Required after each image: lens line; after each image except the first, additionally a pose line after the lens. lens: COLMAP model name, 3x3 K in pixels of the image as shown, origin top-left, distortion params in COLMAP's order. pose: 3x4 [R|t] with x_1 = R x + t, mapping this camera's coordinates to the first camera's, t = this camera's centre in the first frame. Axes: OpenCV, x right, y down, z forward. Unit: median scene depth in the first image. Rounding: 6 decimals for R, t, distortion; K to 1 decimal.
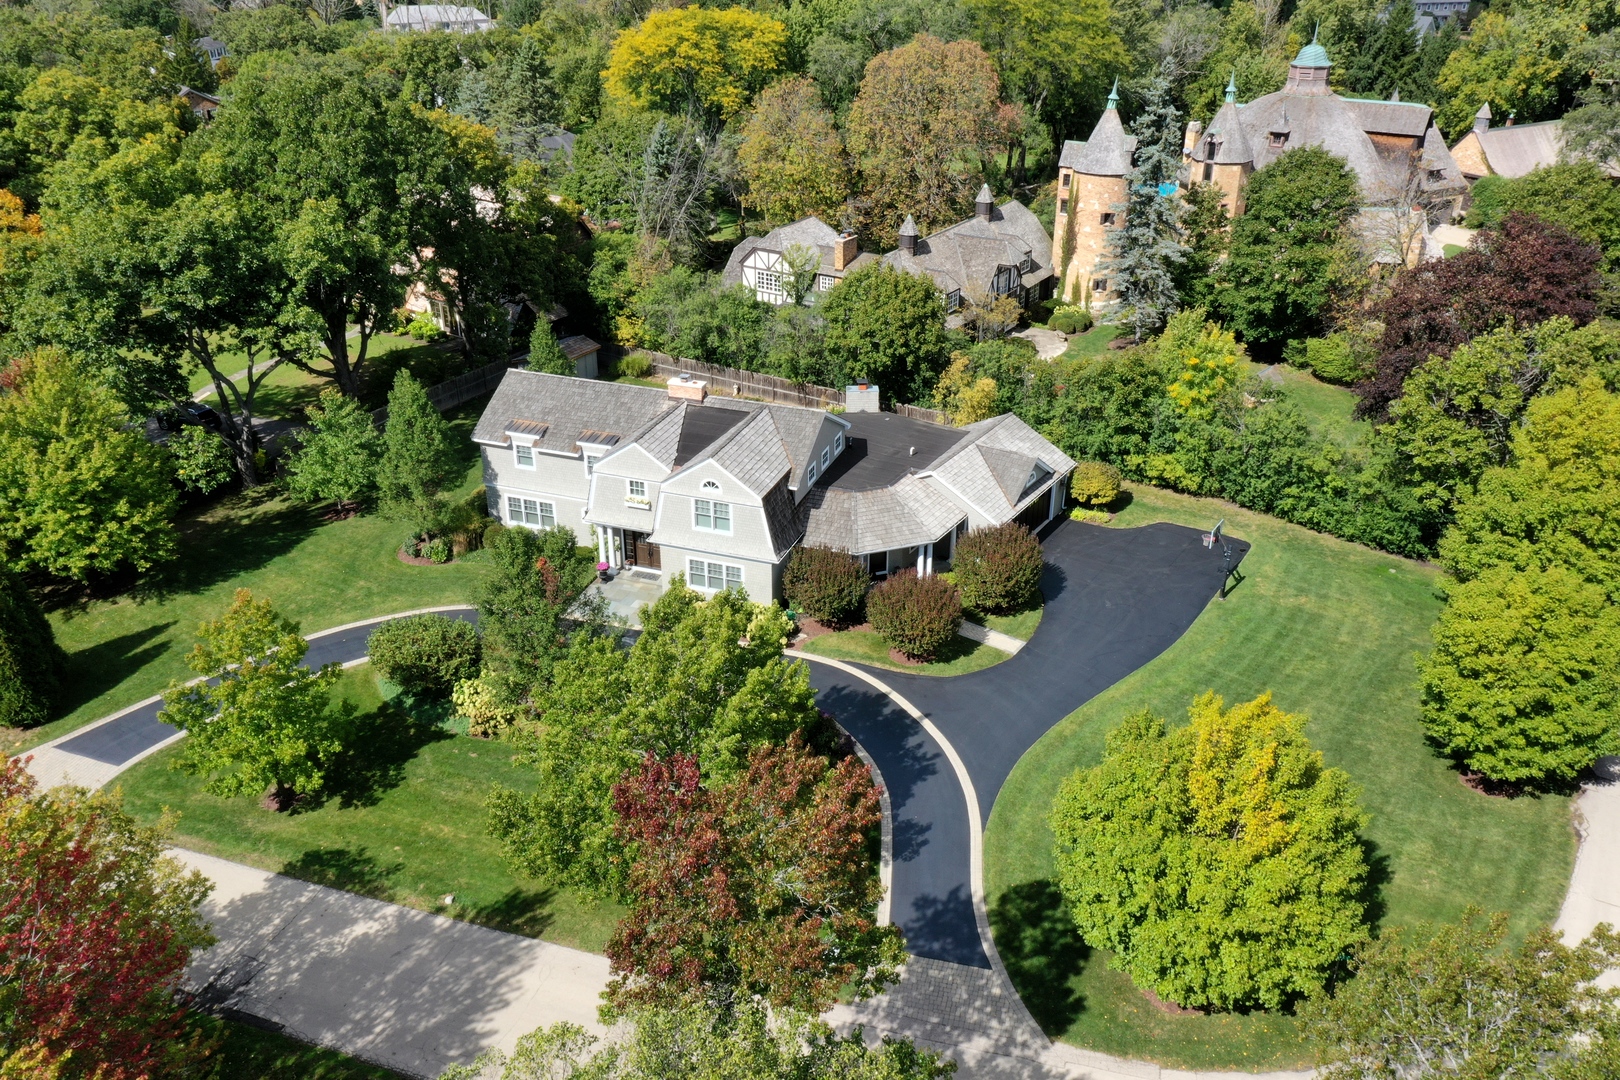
lens RADIAL K [[1284.9, 0, 801.4], [0, 1284.9, 546.9], [0, 0, 1]] dist [0.011911, 0.014222]
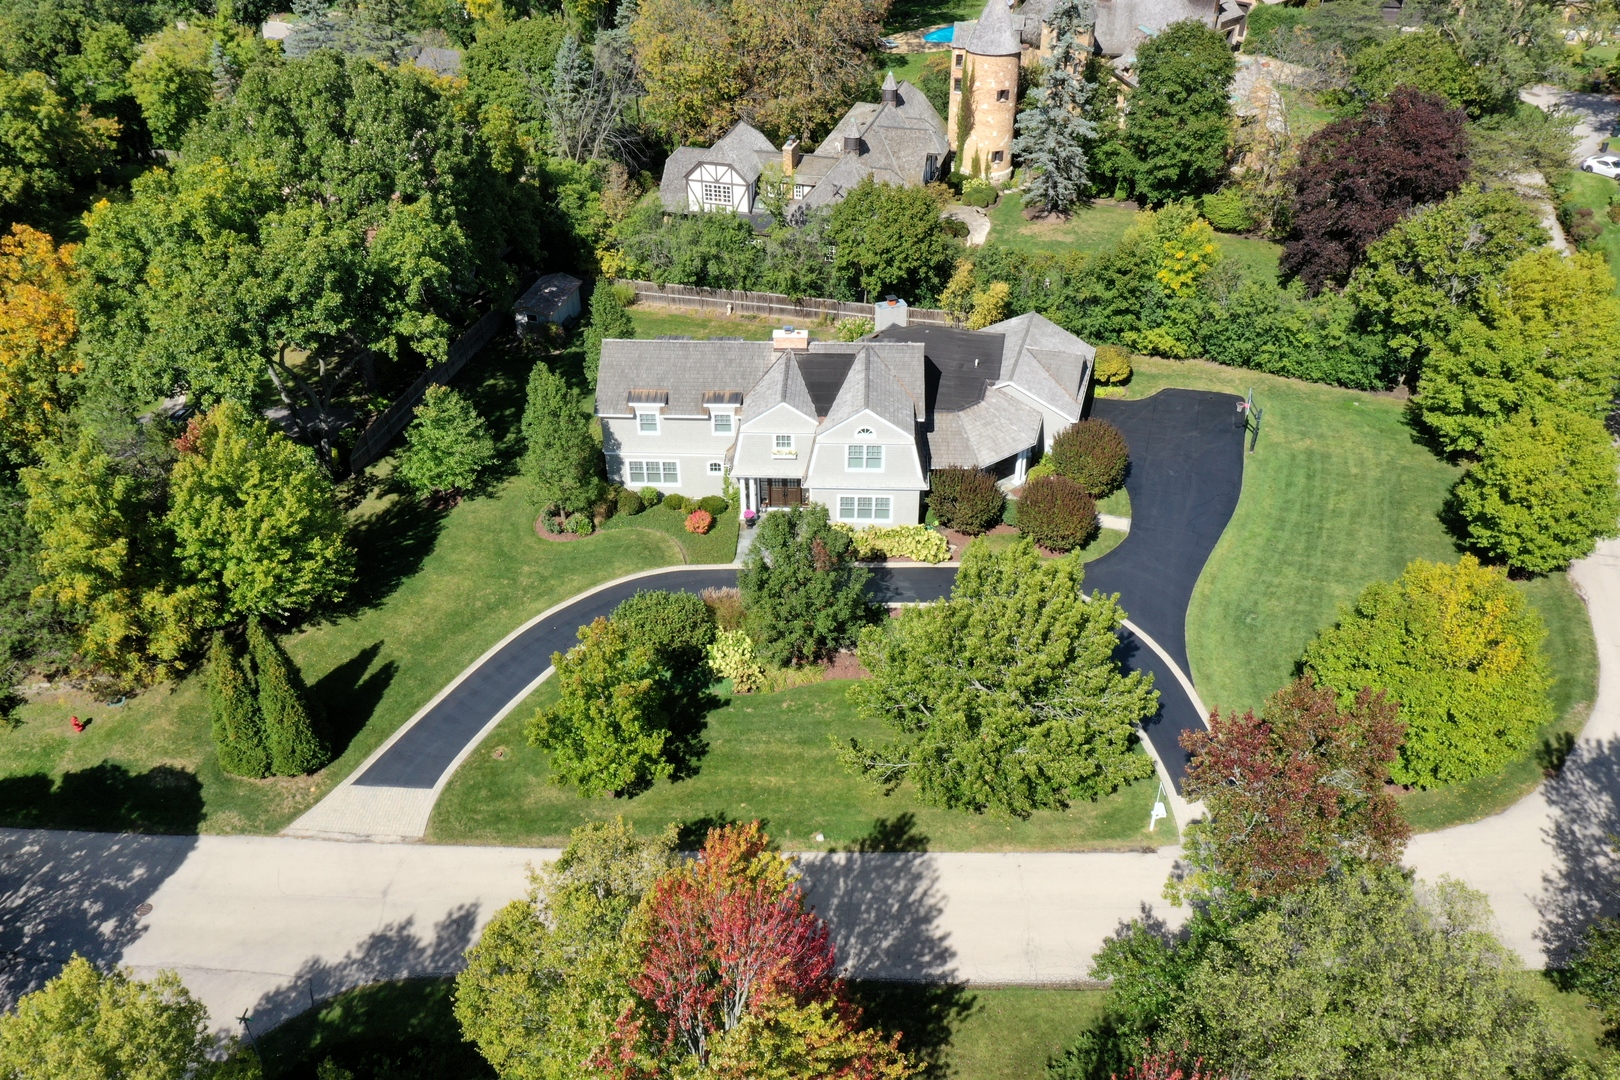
lens RADIAL K [[1298.0, 0, 815.7], [0, 1298.0, 535.5], [0, 0, 1]] dist [0.027185, -0.004164]
pose [[0.953361, -0.180762, 0.241719, -0.347402], [0.145164, 0.976730, 0.157878, -0.125098], [-0.264633, -0.115426, 0.957416, -0.076550]]
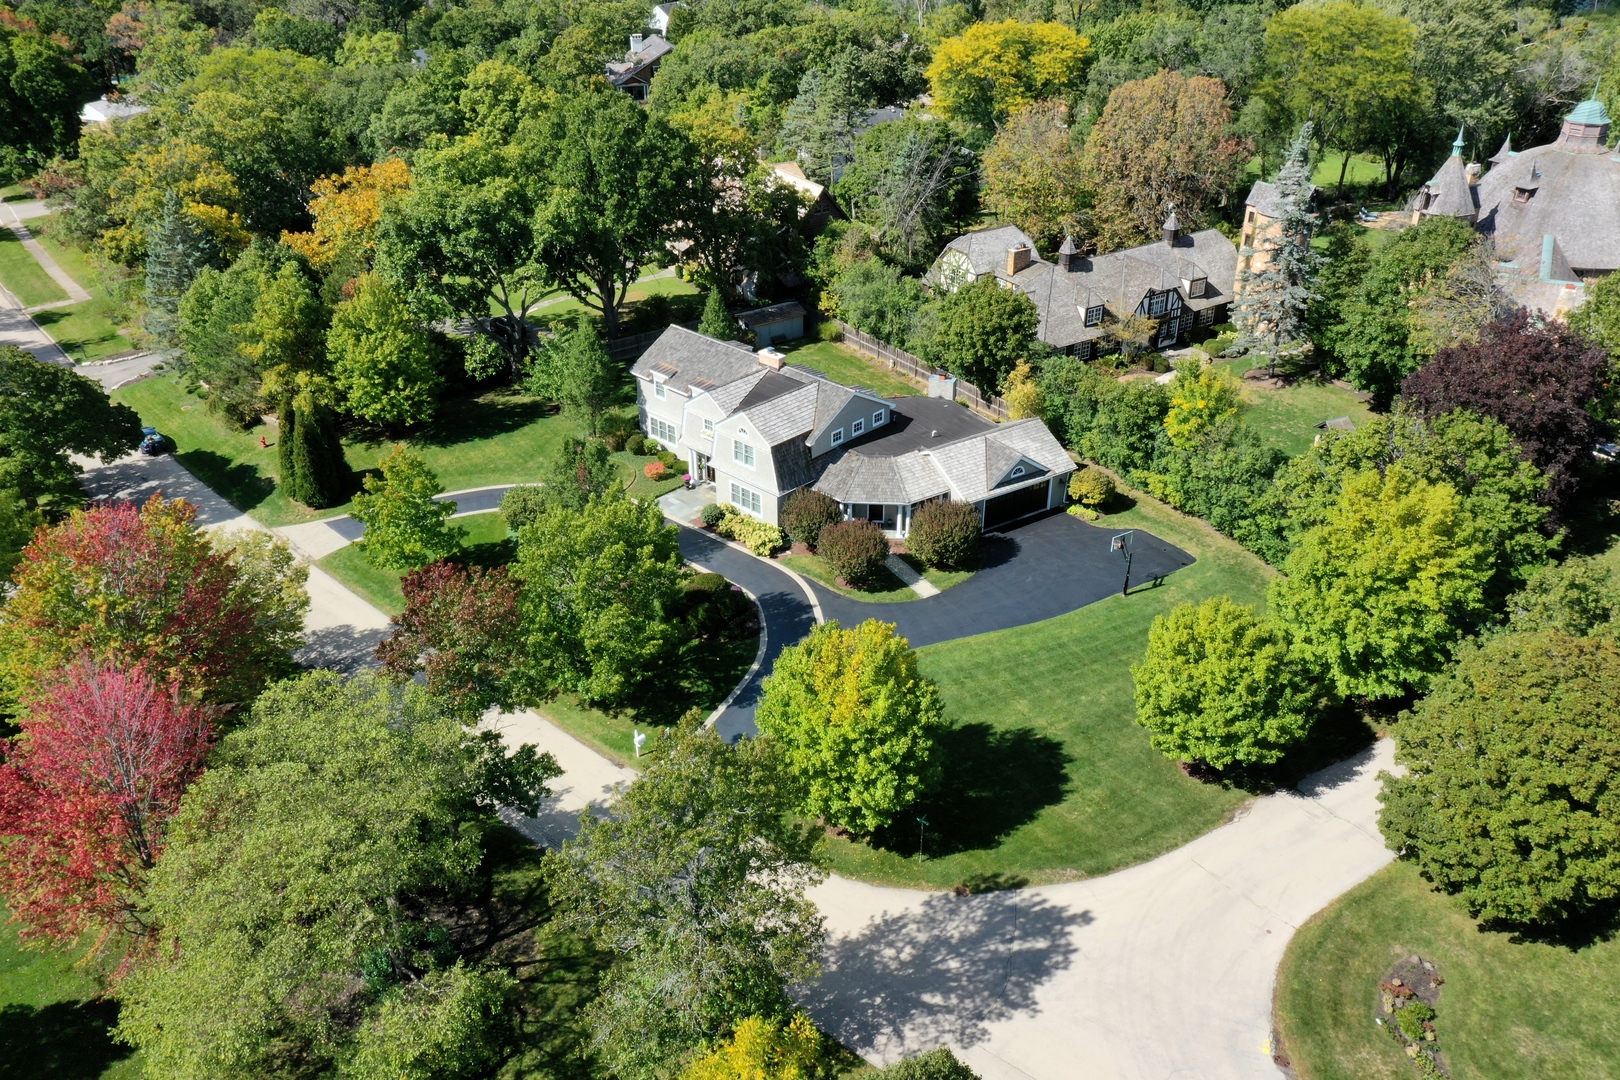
lens RADIAL K [[1284.9, 0, 801.4], [0, 1284.9, 546.9], [0, 0, 1]] dist [0.011911, 0.014222]
pose [[0.915315, 0.198389, -0.350485, 0.424031], [-0.182495, 0.980094, 0.078176, -0.039458], [0.359017, -0.007594, 0.933300, -0.224755]]
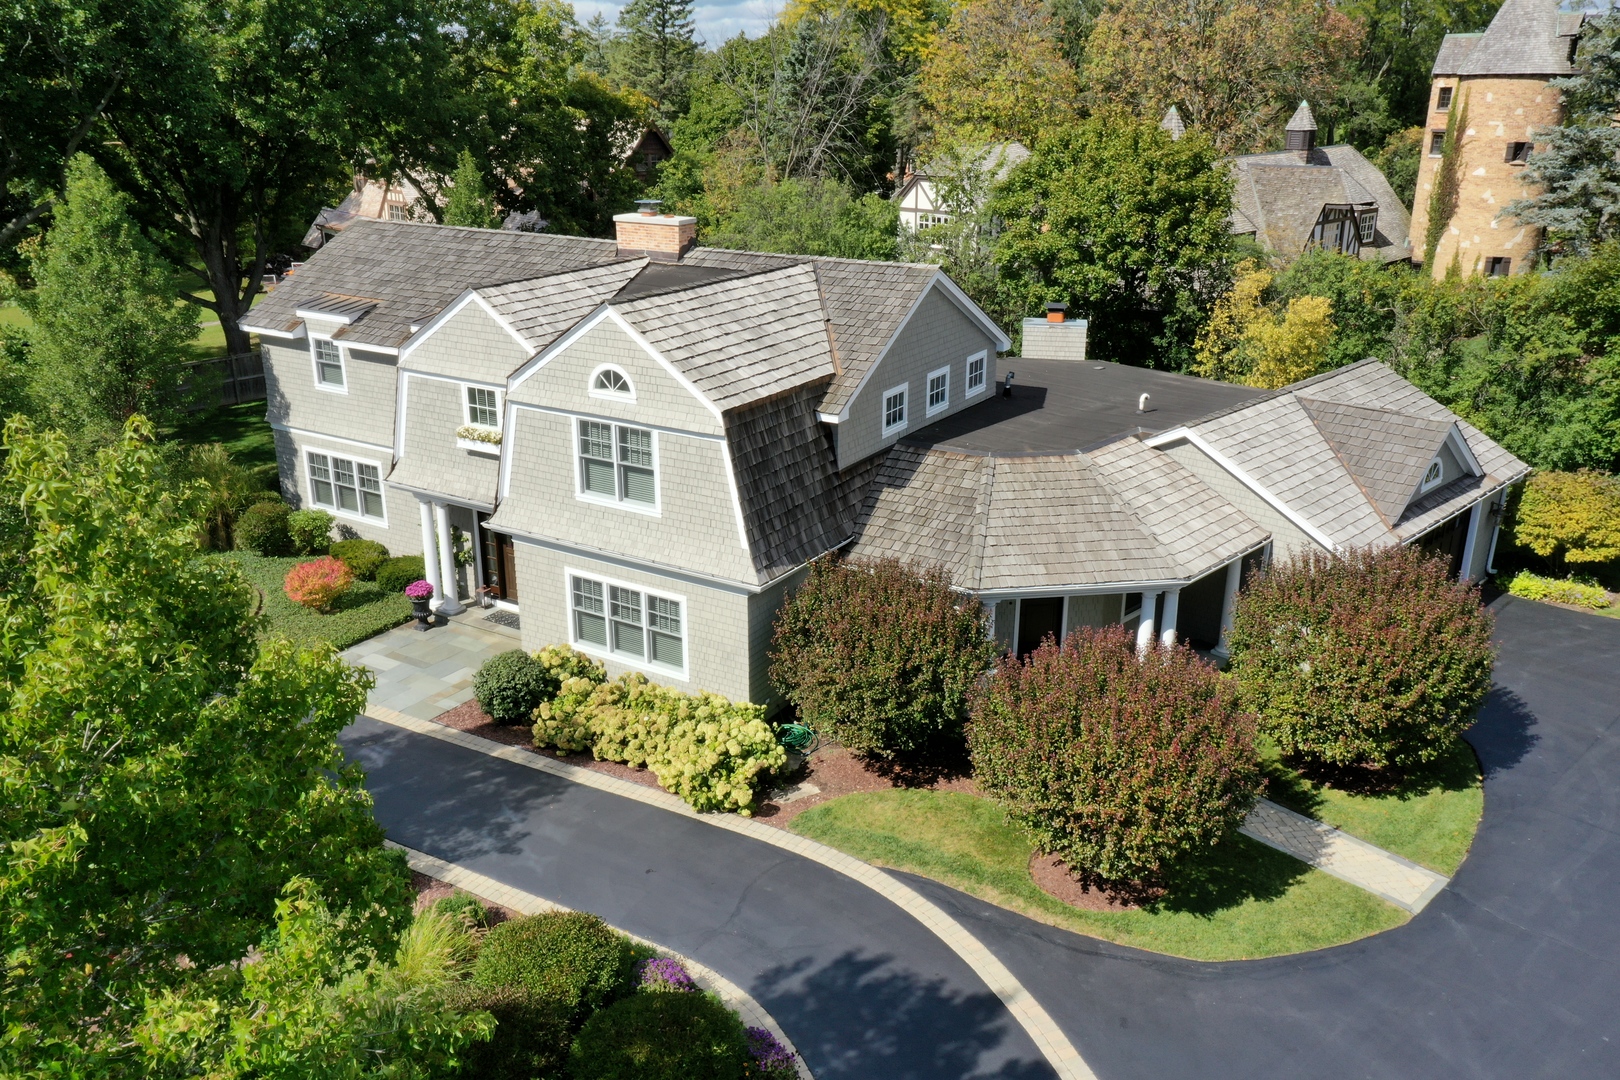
lens RADIAL K [[1298.0, 0, 815.7], [0, 1298.0, 535.5], [0, 0, 1]] dist [0.027185, -0.004164]
pose [[0.981028, 0.069284, -0.181063, 0.058378], [-0.093395, 0.987339, -0.128217, 0.038736], [0.169887, 0.142695, 0.975078, 0.537825]]
